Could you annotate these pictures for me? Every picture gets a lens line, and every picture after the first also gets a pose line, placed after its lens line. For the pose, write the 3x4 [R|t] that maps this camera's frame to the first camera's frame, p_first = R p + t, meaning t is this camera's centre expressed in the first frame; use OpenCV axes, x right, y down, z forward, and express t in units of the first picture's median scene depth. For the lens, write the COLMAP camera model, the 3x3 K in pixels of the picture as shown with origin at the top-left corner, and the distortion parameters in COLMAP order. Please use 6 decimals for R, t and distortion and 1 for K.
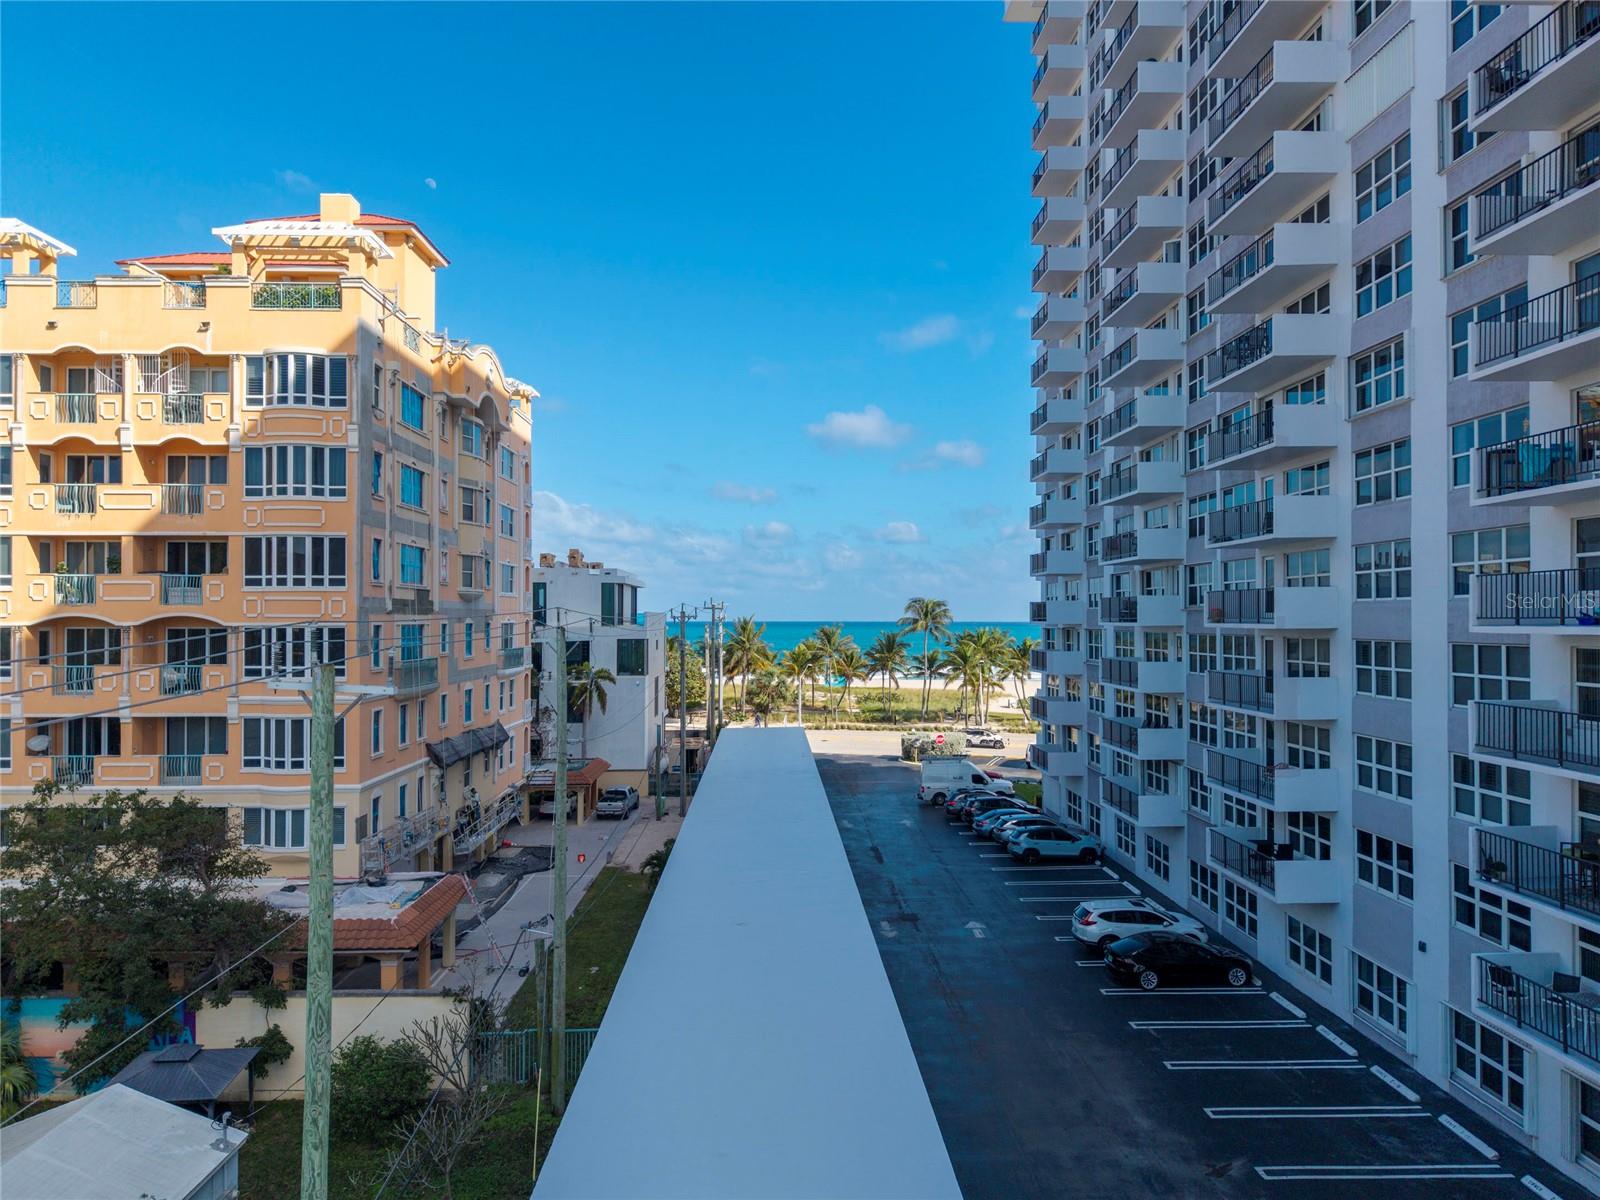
lens RADIAL K [[1058.3, 0, 794.8], [0, 1058.3, 601.2], [0, 0, 1]] dist [0.008451, -0.000677]
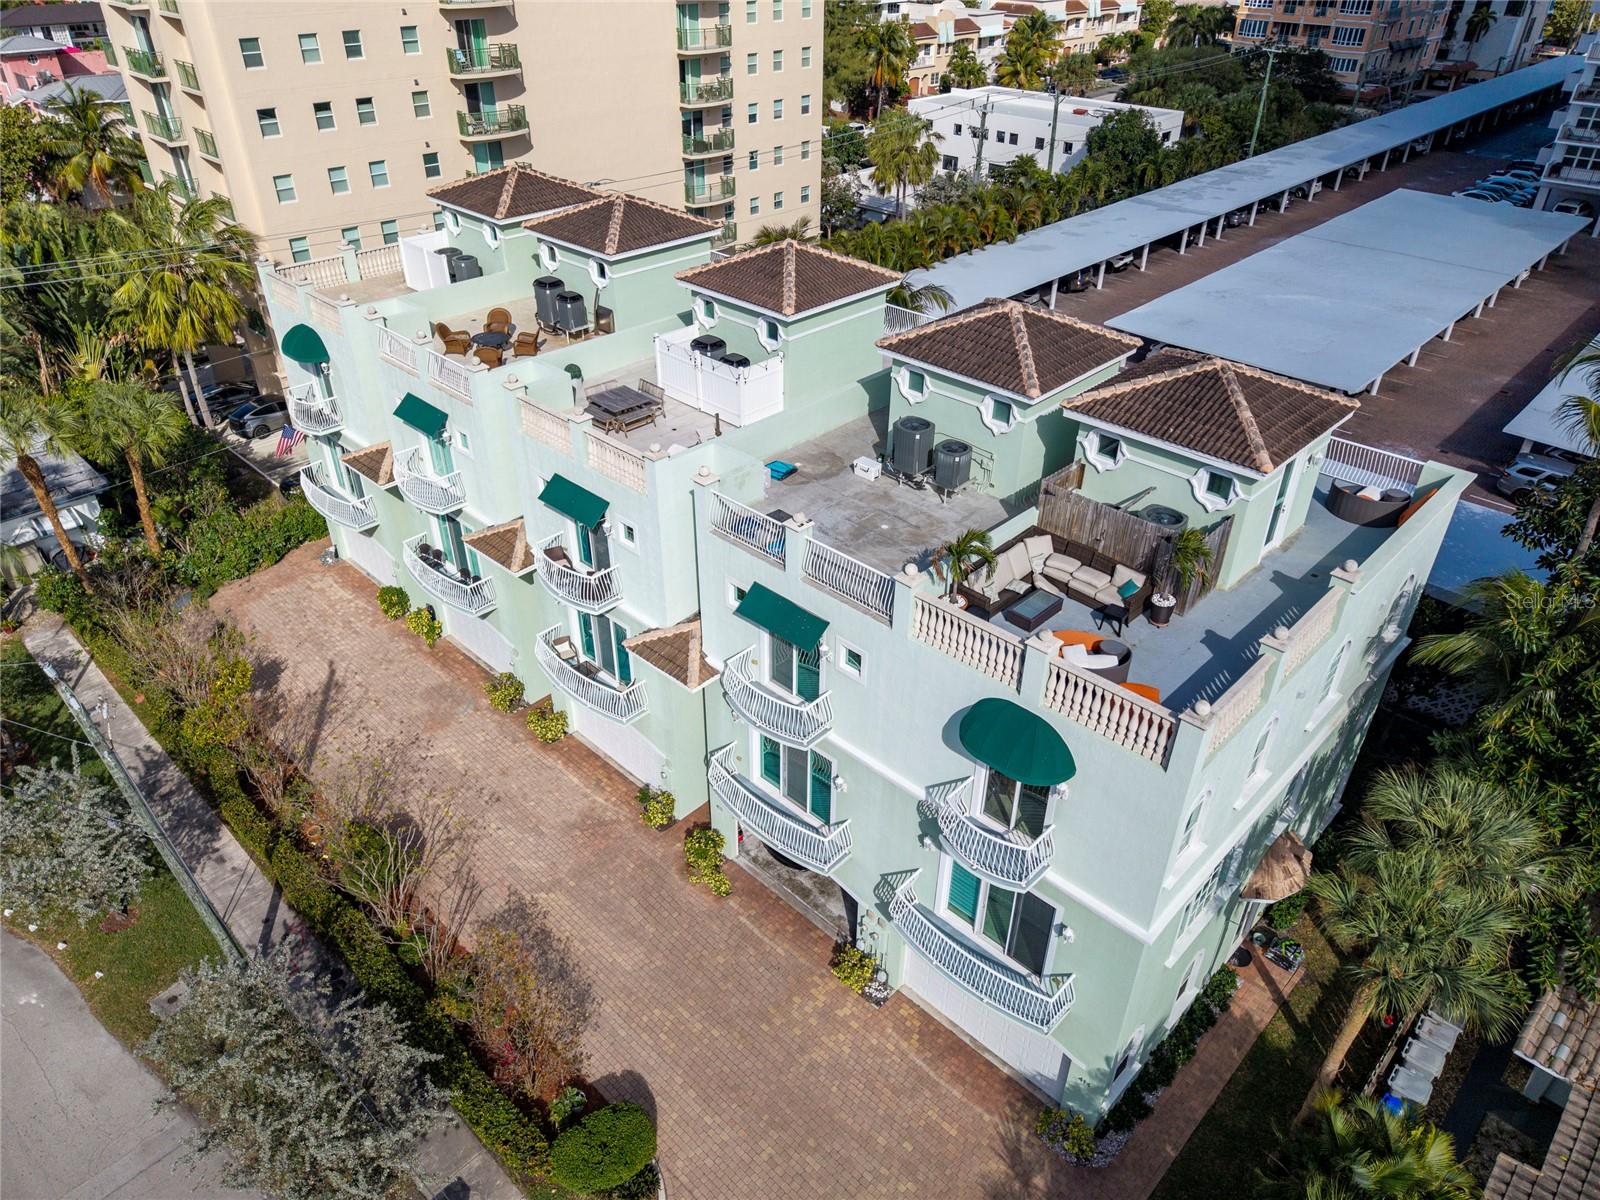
lens RADIAL K [[1058.3, 0, 794.8], [0, 1058.3, 601.2], [0, 0, 1]] dist [0.008451, -0.000677]
pose [[0.693854, 0.402770, -0.596945, 1.024429], [0.004658, 0.826429, 0.563022, -0.286300], [0.720101, -0.393436, 0.571544, -2.847062]]
